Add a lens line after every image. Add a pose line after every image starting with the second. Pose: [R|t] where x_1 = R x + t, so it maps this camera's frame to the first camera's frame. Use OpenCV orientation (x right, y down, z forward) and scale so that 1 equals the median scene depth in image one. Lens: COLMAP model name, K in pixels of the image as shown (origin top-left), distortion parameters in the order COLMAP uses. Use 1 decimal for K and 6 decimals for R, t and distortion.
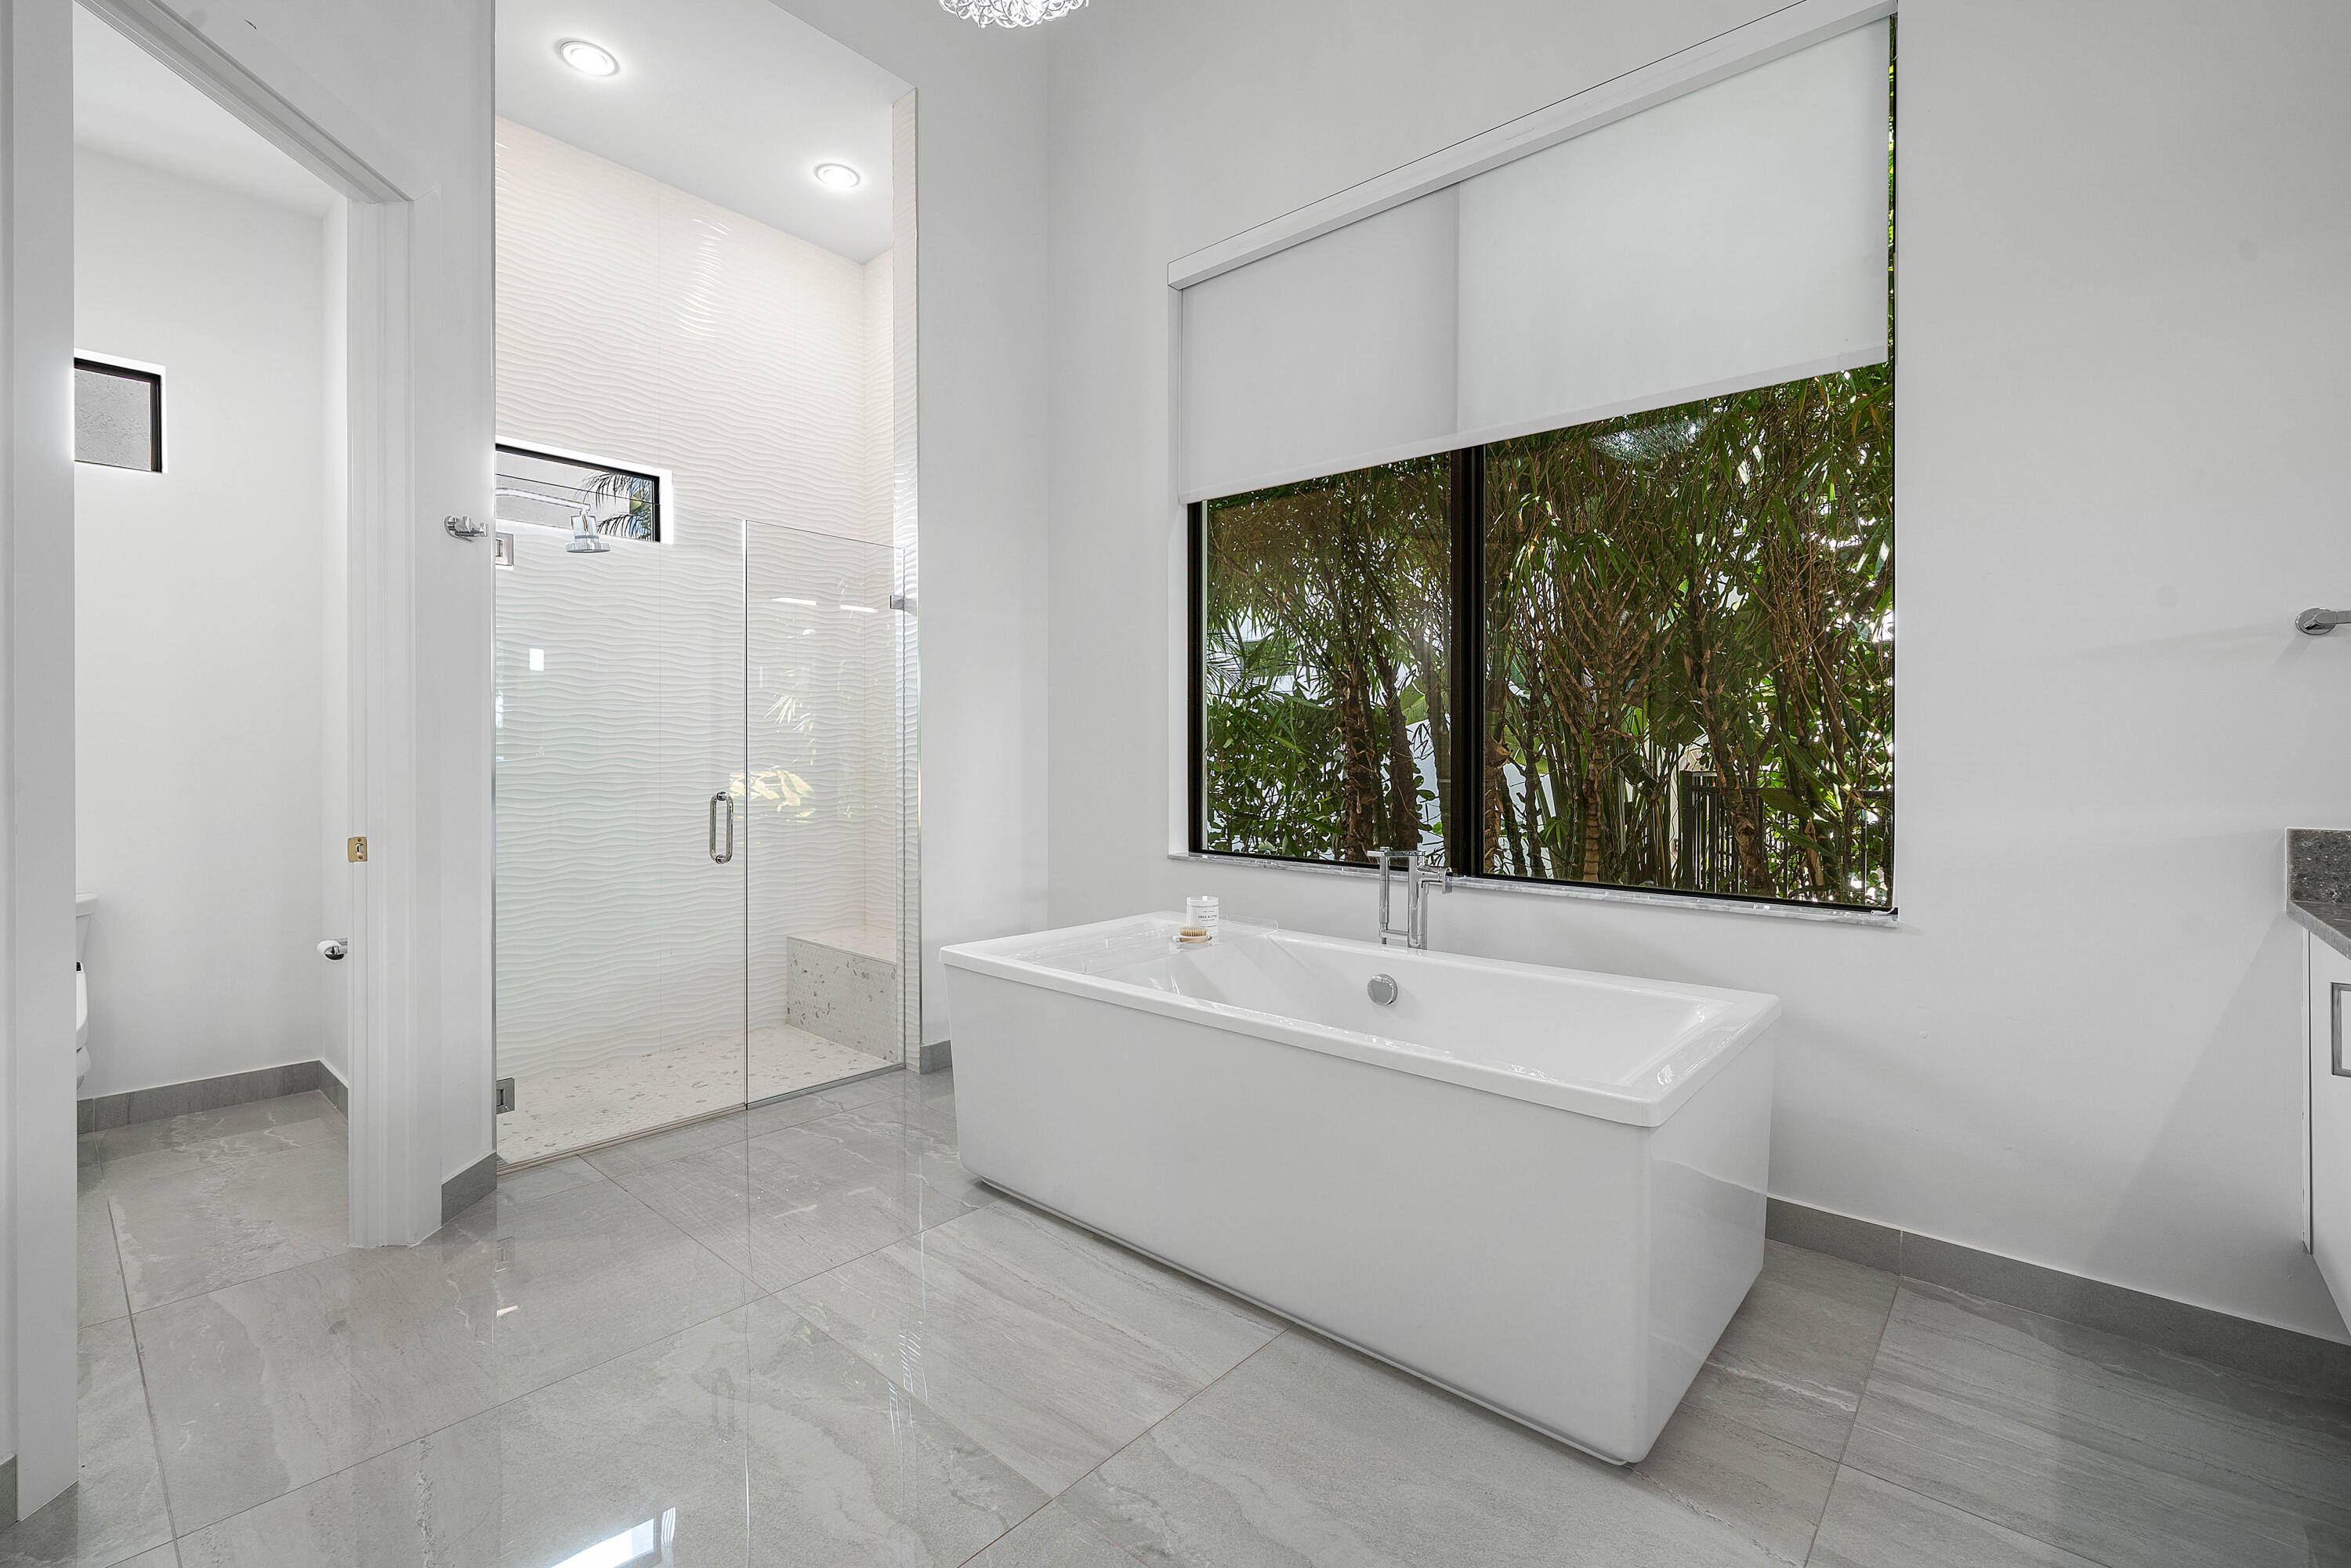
lens RADIAL K [[1019.0, 0, 1183.3], [0, 1019.0, 770.3], [0, 0, 1]] dist [-0.000748, -0.000078]
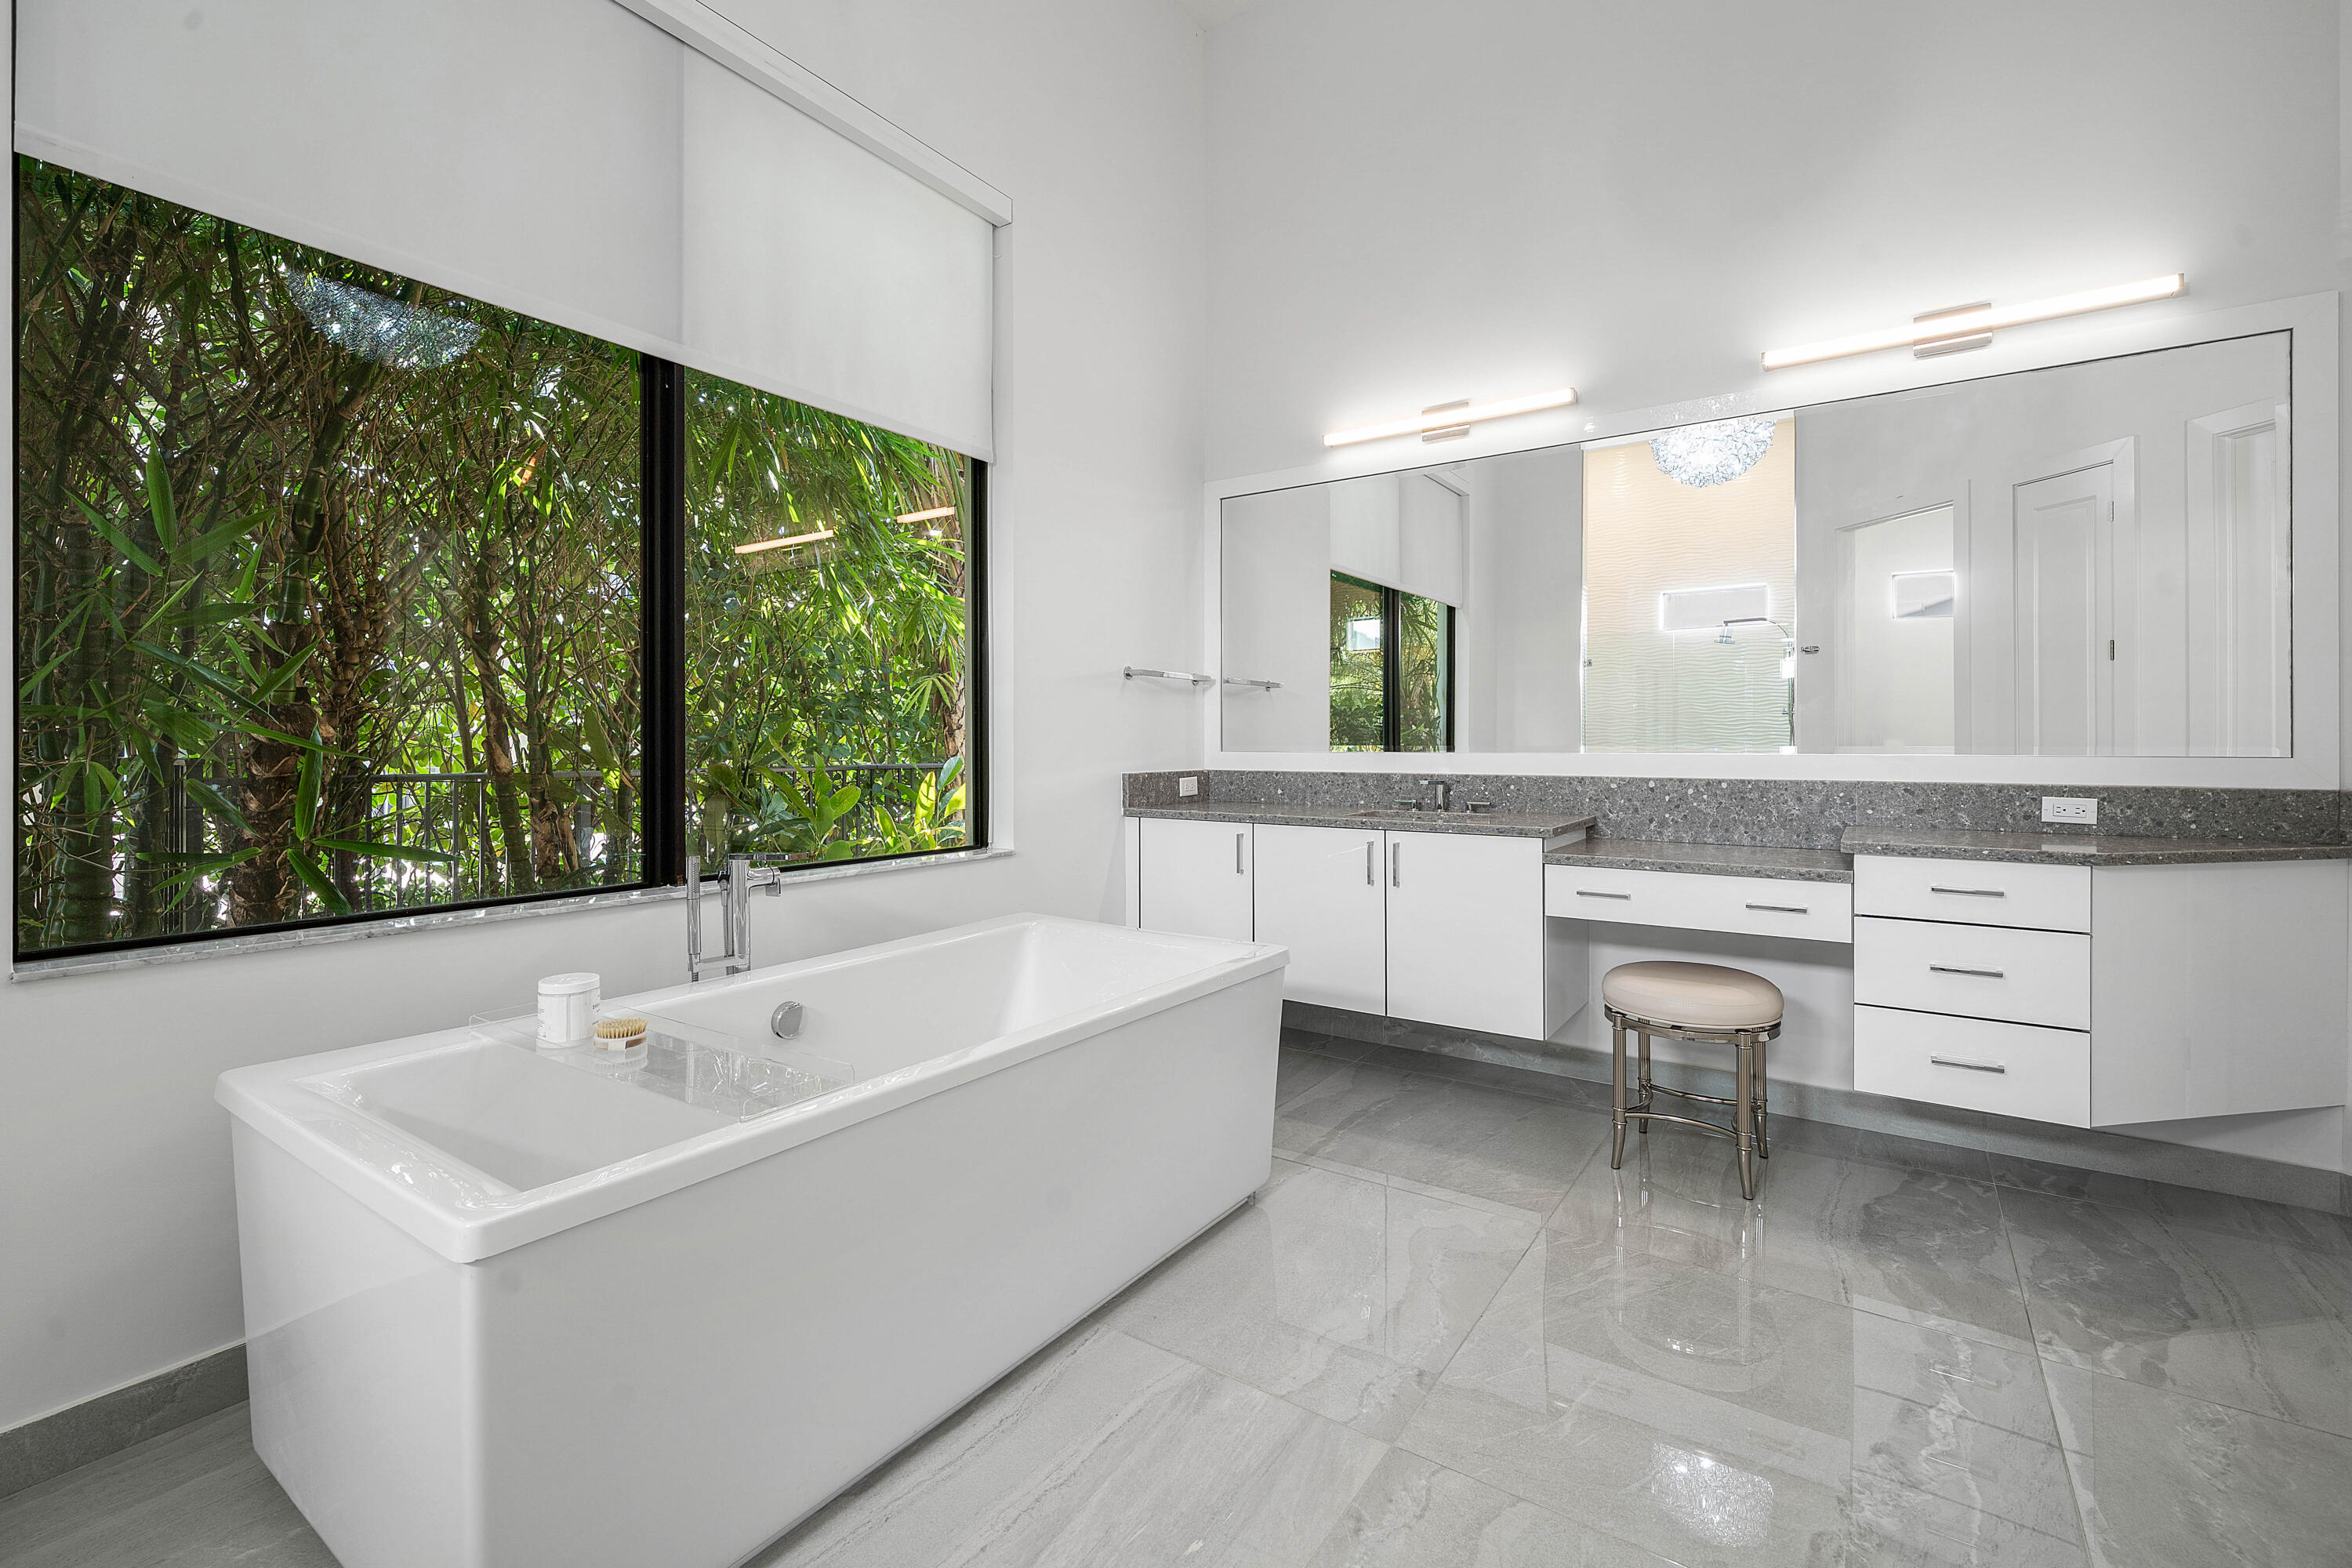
lens RADIAL K [[1019.5, 0, 1183.3], [0, 1019.5, 760.0], [0, 0, 1]] dist [-0.000748, -0.000078]
pose [[-0.117996, -0.021105, 0.992790, -0.656807], [0.013351, 0.999650, 0.022838, -0.010296], [-0.992924, 0.015950, -0.117673, 0.772257]]
